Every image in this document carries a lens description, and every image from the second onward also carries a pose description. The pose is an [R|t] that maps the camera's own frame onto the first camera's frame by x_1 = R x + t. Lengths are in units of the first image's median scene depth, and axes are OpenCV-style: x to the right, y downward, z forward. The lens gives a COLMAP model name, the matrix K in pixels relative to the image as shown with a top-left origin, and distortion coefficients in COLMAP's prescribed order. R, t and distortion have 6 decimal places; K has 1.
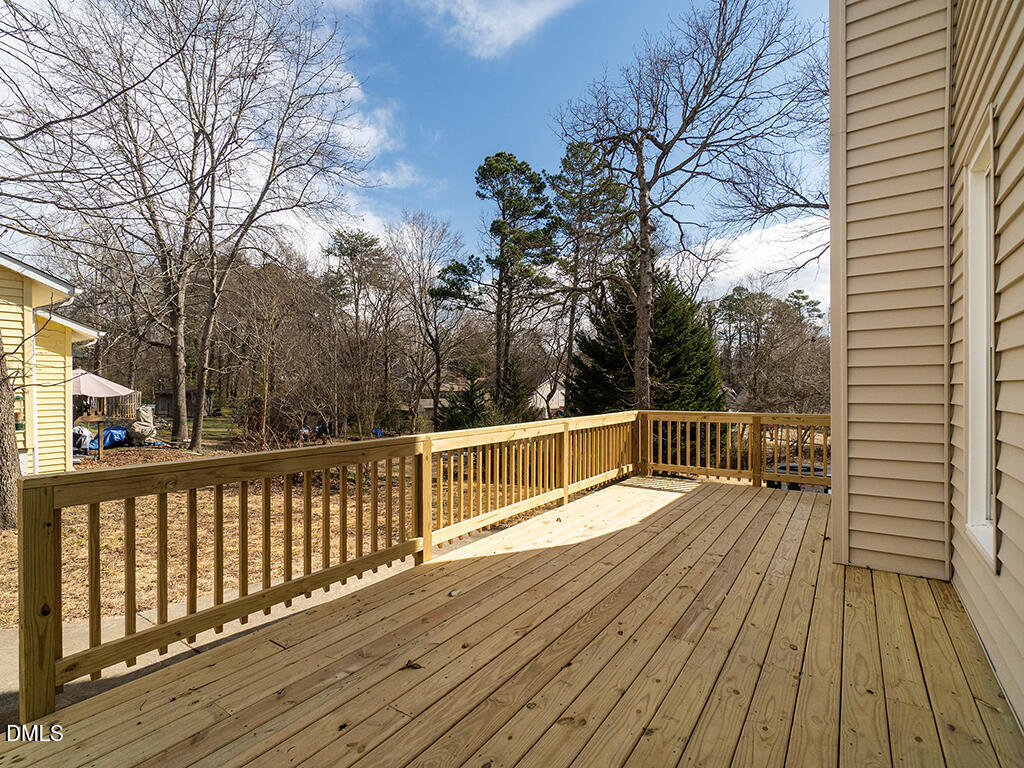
lens RADIAL K [[513.0, 0, 454.7], [0, 513.0, 388.6], [0, 0, 1]] dist [0.000802, 0.000588]
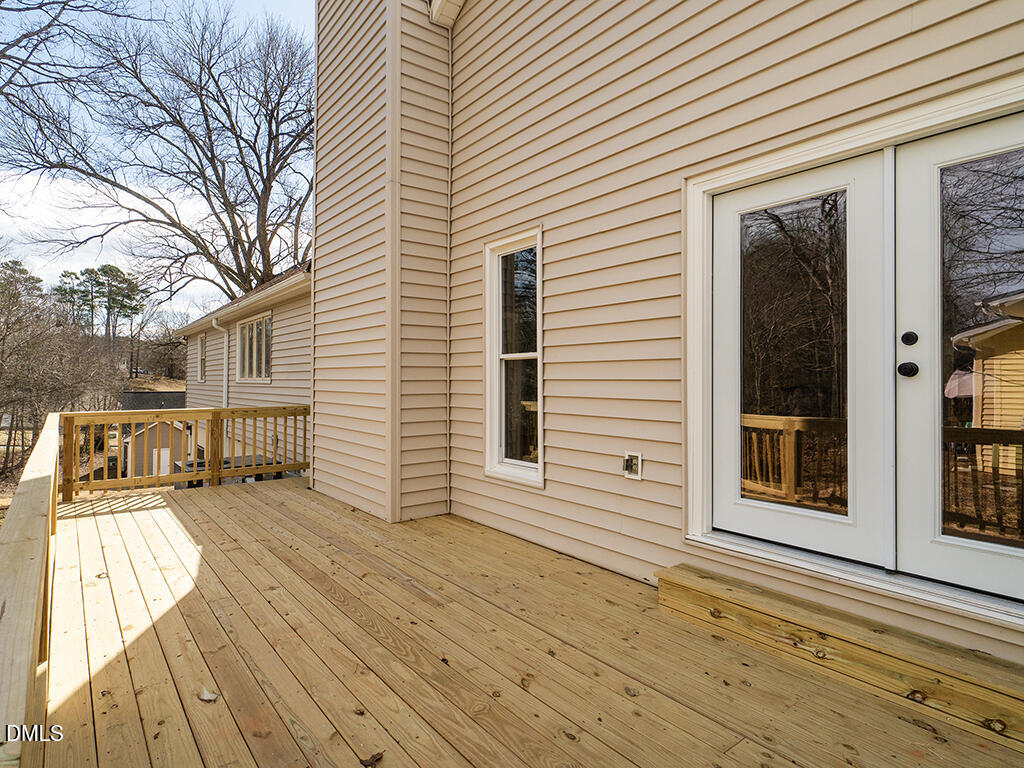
lens RADIAL K [[574.3, 0, 499.0], [0, 574.3, 376.1], [0, 0, 1]] dist [0.004552, -0.000848]
pose [[0.258711, 0.007277, 0.965927, -0.622116], [0.000775, 0.999970, -0.007741, -0.007020], [-0.965954, 0.002751, 0.258697, 0.446820]]
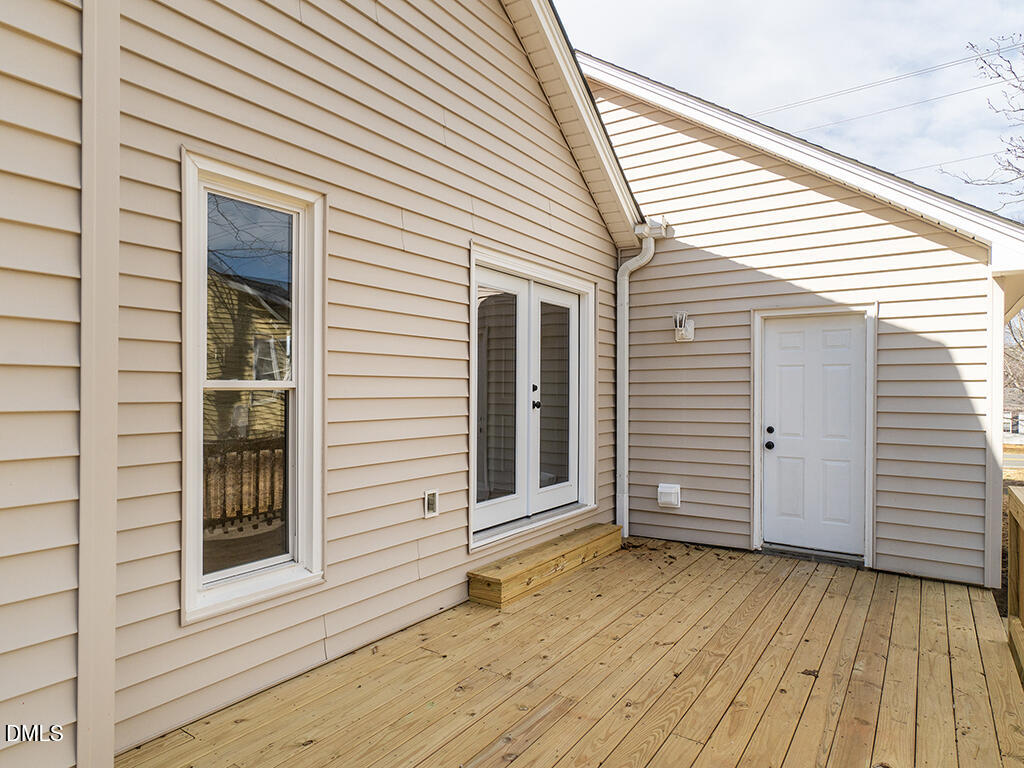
lens RADIAL K [[638.7, 0, 467.7], [0, 638.7, 387.7], [0, 0, 1]] dist [-0.003492, -0.001209]
pose [[-0.999346, -0.005491, -0.035731, 0.541774], [-0.005599, 0.999980, 0.002937, -0.070249], [0.035714, 0.003136, -0.999357, 1.760995]]
